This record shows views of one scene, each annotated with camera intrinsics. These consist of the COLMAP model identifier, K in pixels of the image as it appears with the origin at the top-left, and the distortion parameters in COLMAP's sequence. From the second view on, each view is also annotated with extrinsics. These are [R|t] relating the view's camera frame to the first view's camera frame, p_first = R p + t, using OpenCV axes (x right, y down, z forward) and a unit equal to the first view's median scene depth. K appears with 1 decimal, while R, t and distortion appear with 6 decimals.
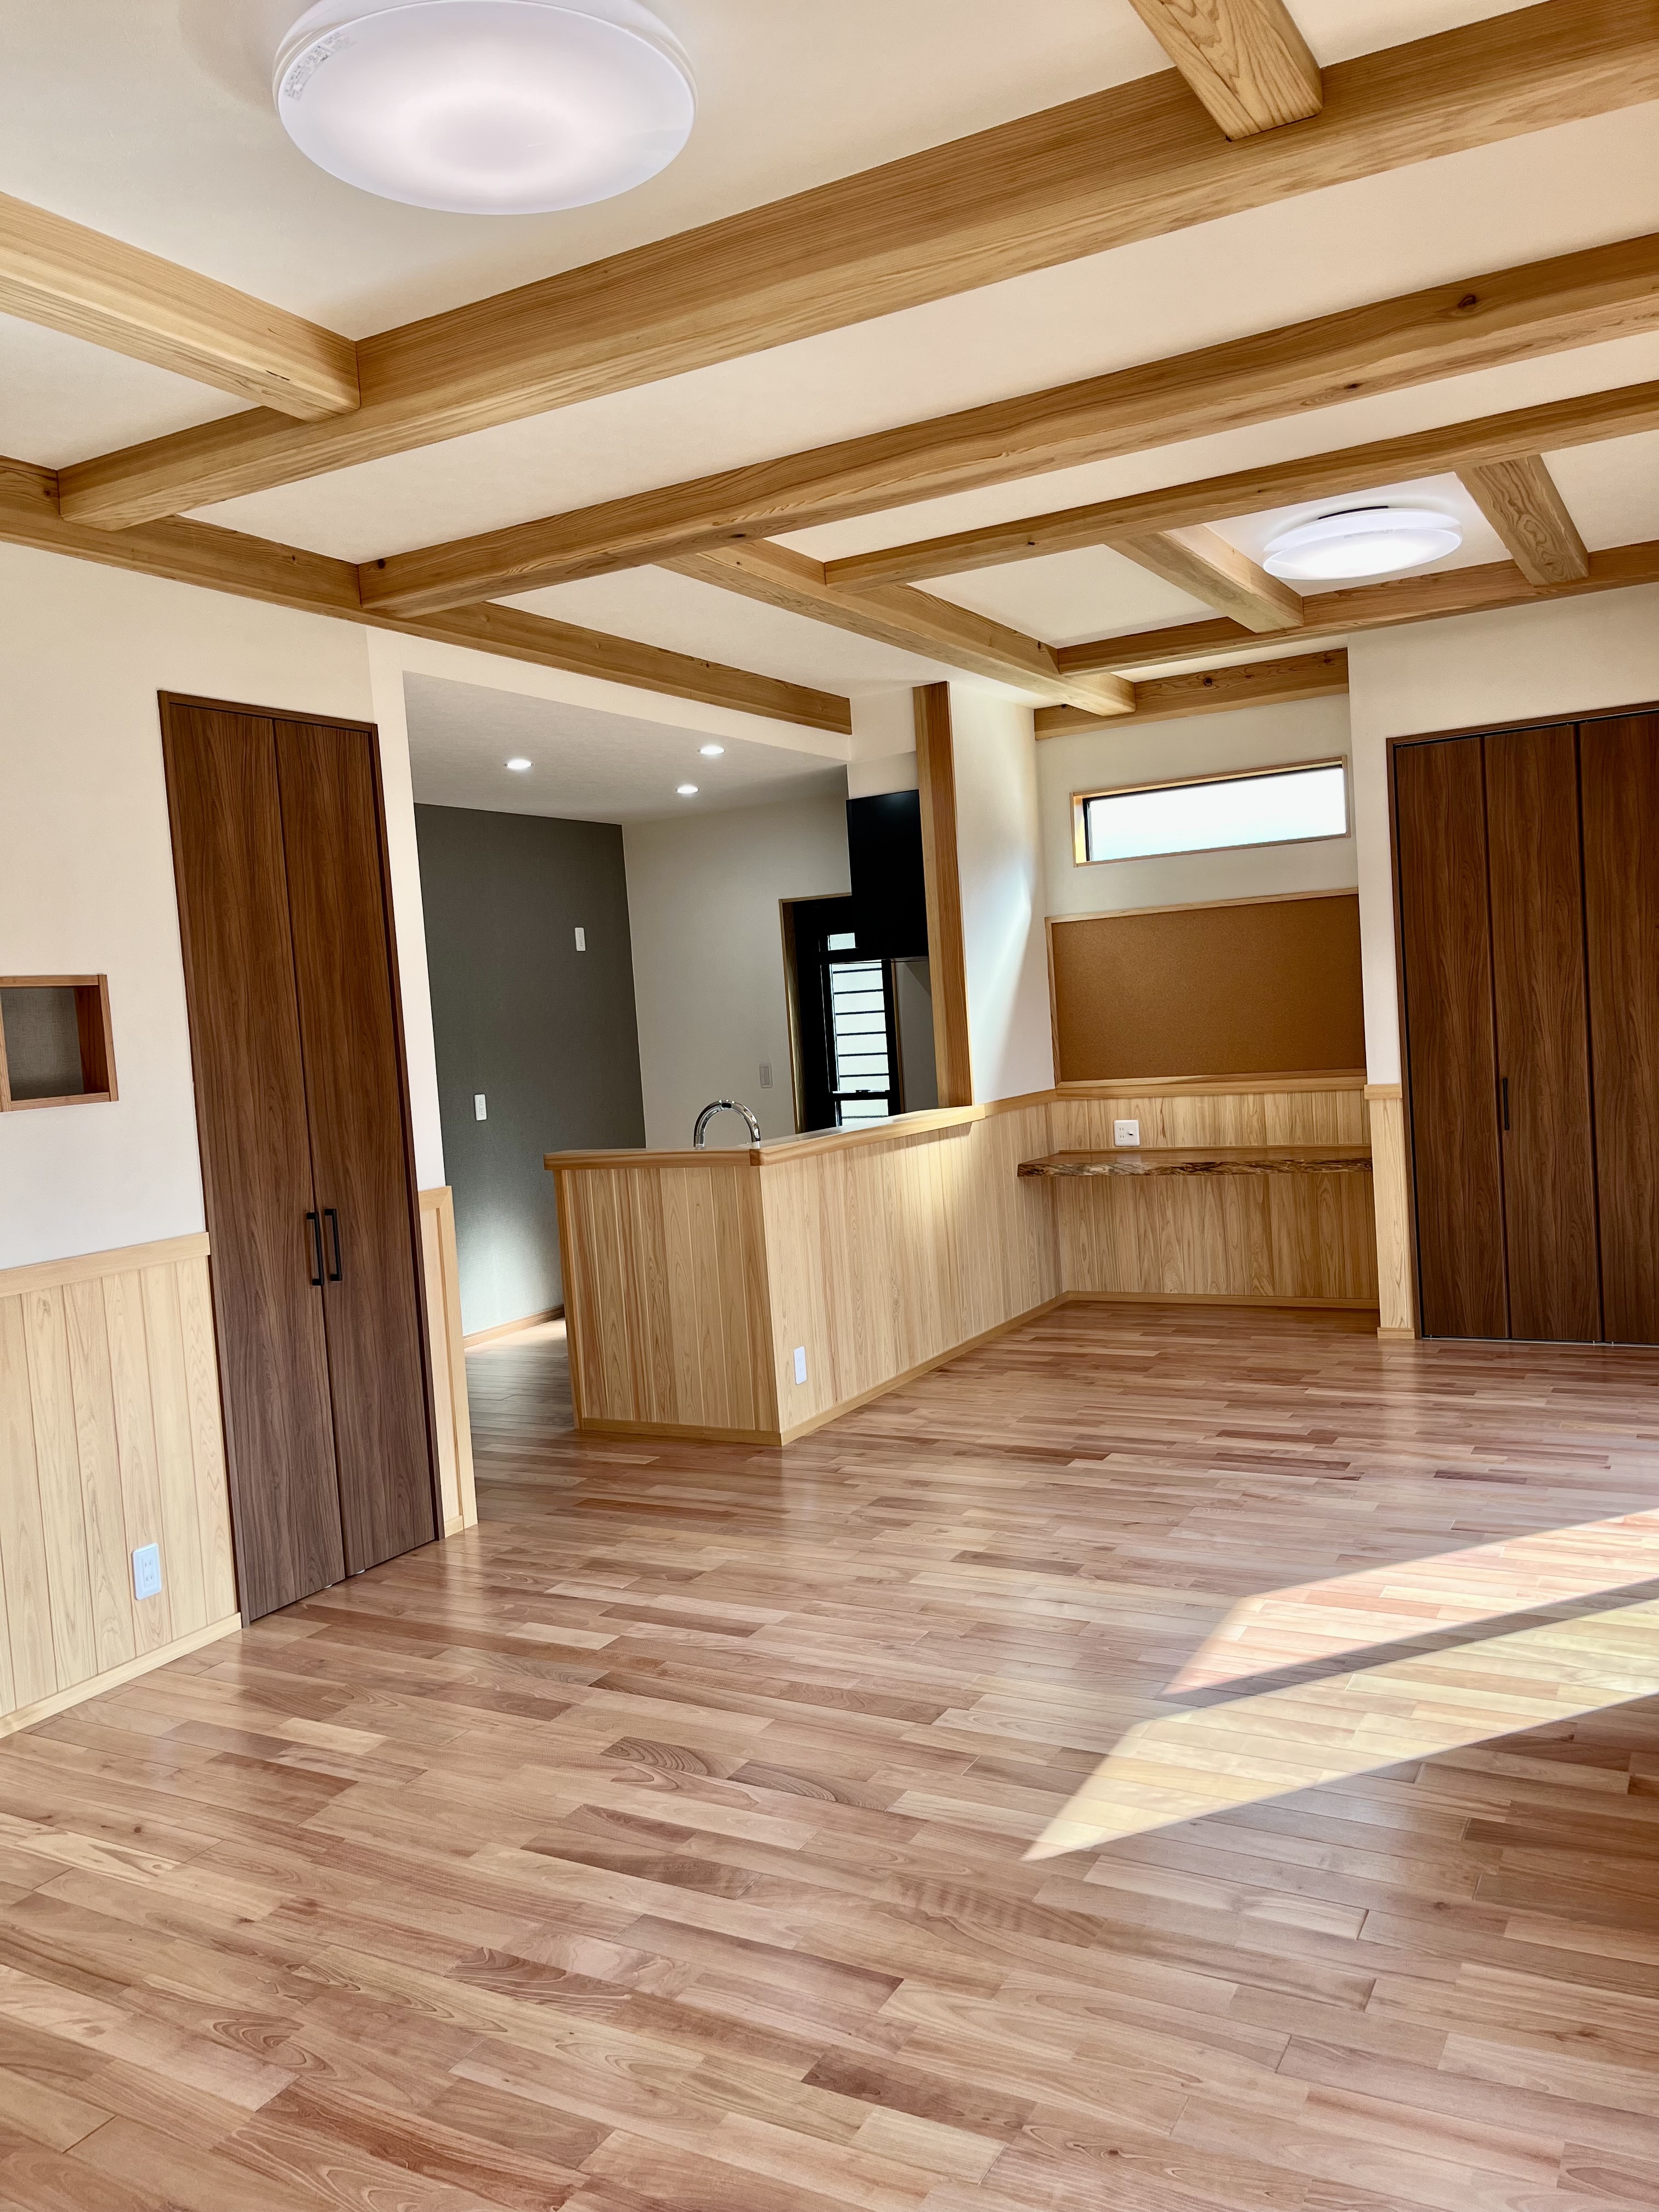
lens RADIAL K [[1694.0, 0, 829.6], [0, 1694.0, 1108.3], [0, 0, 1]] dist [0.003251, 0.001264]
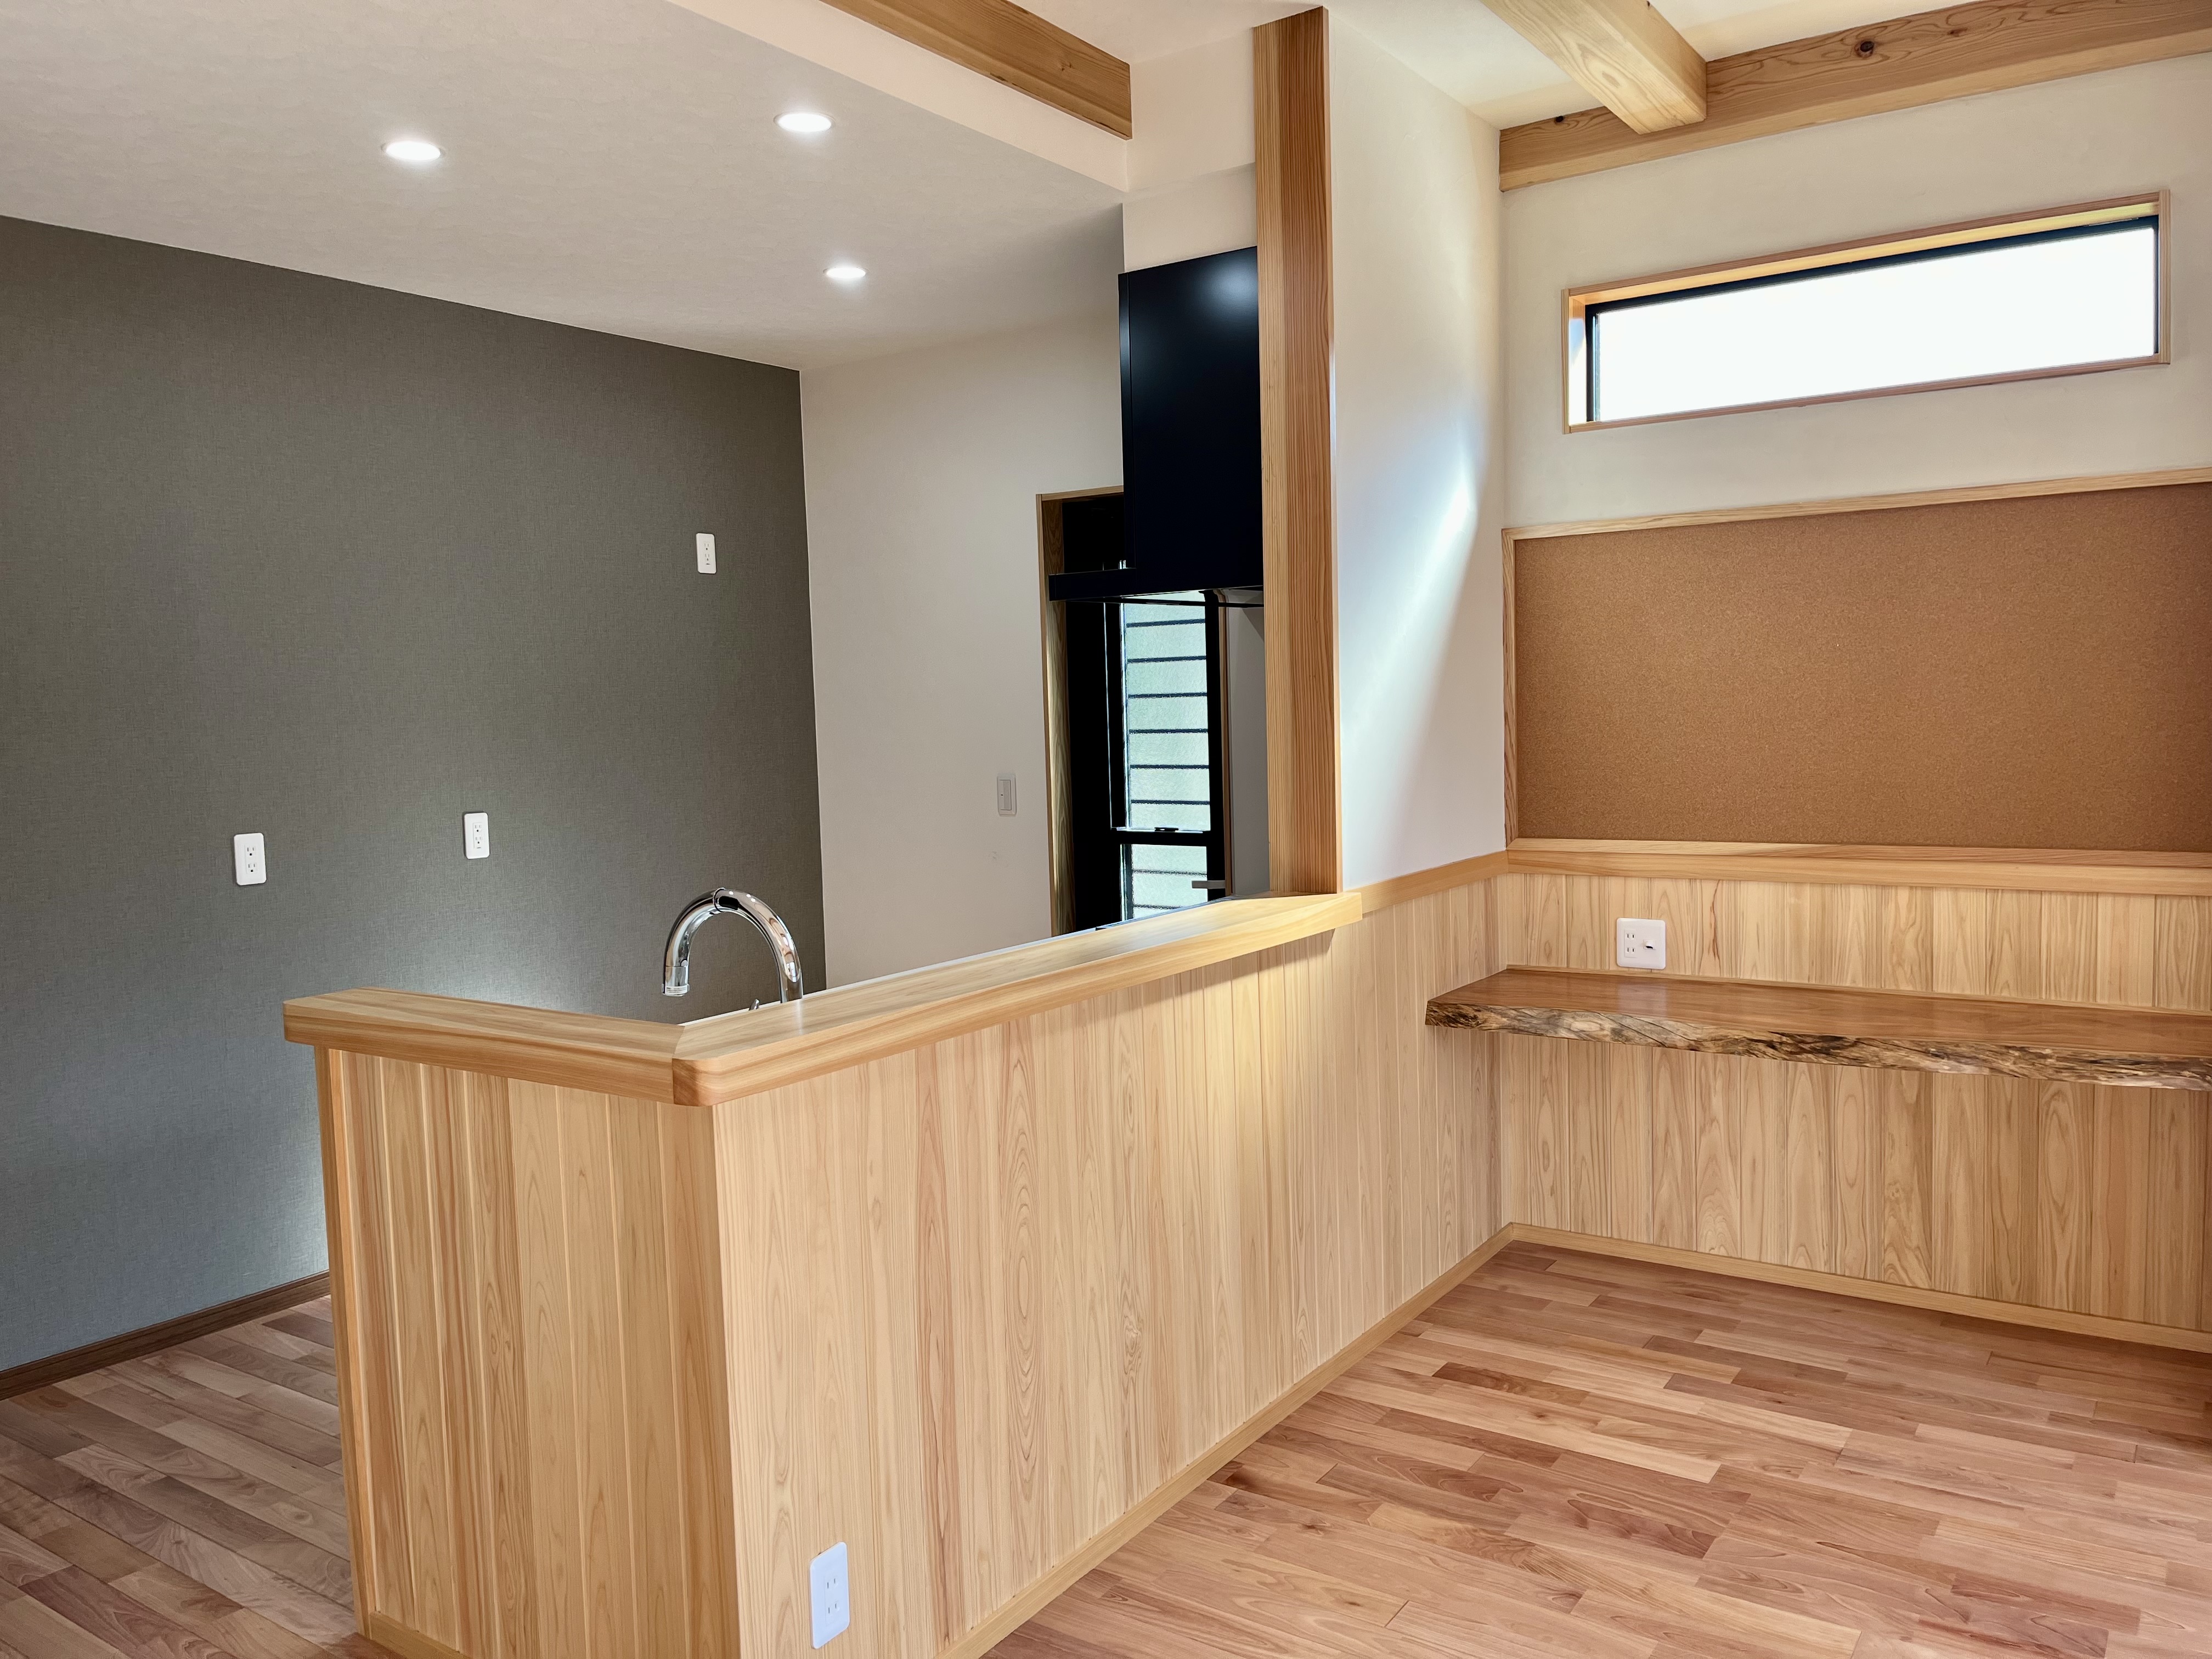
lens RADIAL K [[1694.0, 0, 1107.8], [0, 1694.0, 825.0], [0, 0, 1]] dist [0.003251, 0.001264]
pose [[0.995533, 0.044234, -0.083417, 0.054231], [-0.042297, 0.998796, 0.024848, -0.028733], [0.084415, -0.021209, 0.996205, 0.472735]]
